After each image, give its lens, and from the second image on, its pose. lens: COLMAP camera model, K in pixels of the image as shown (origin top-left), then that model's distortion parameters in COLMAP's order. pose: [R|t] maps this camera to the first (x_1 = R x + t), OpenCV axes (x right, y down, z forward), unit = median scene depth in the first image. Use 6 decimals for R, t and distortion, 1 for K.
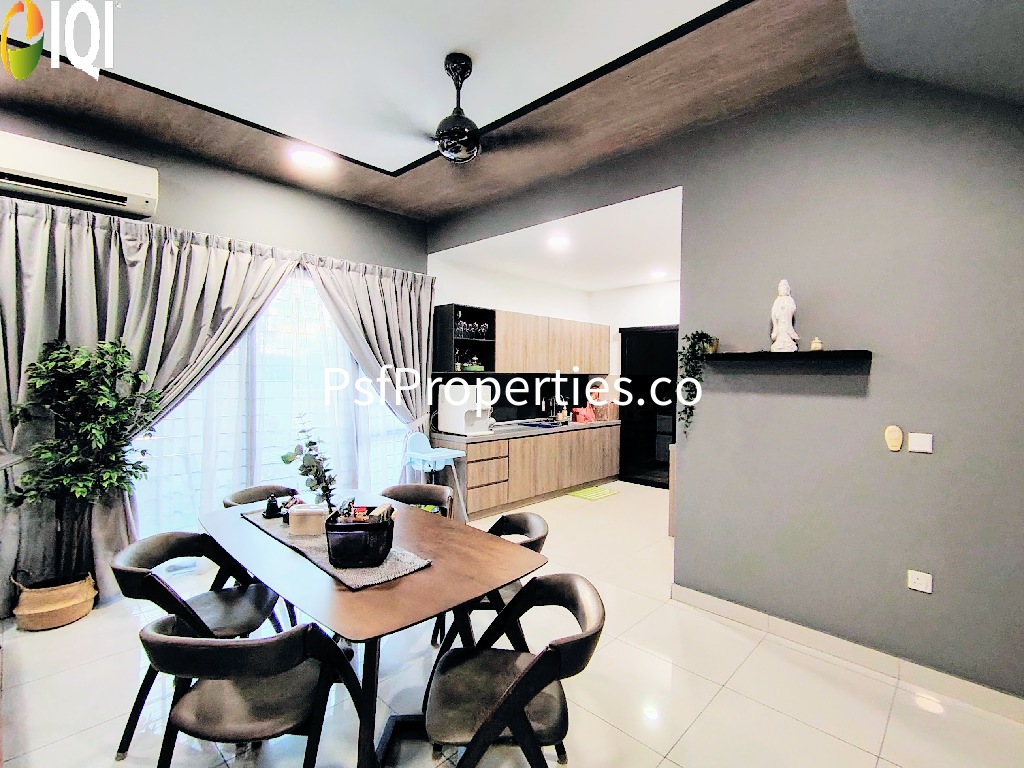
lens RADIAL K [[483.8, 0, 513.3], [0, 483.8, 383.5], [0, 0, 1]] dist [-0.000588, -0.000406]
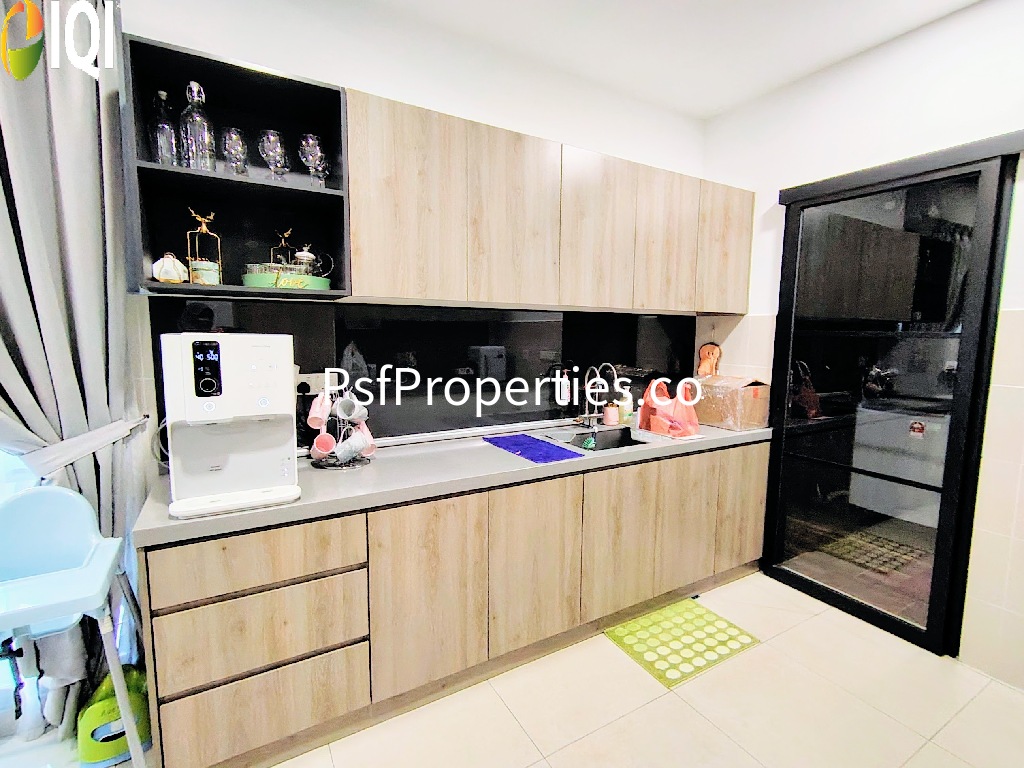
lens RADIAL K [[483.8, 0, 509.3], [0, 483.8, 386.3], [0, 0, 1]] dist [-0.000588, -0.000406]
pose [[0.963386, 0.026478, -0.266806, 0.147001], [-0.002955, 0.996100, 0.088183, 0.008407], [0.268101, -0.084166, 0.959707, 0.695997]]
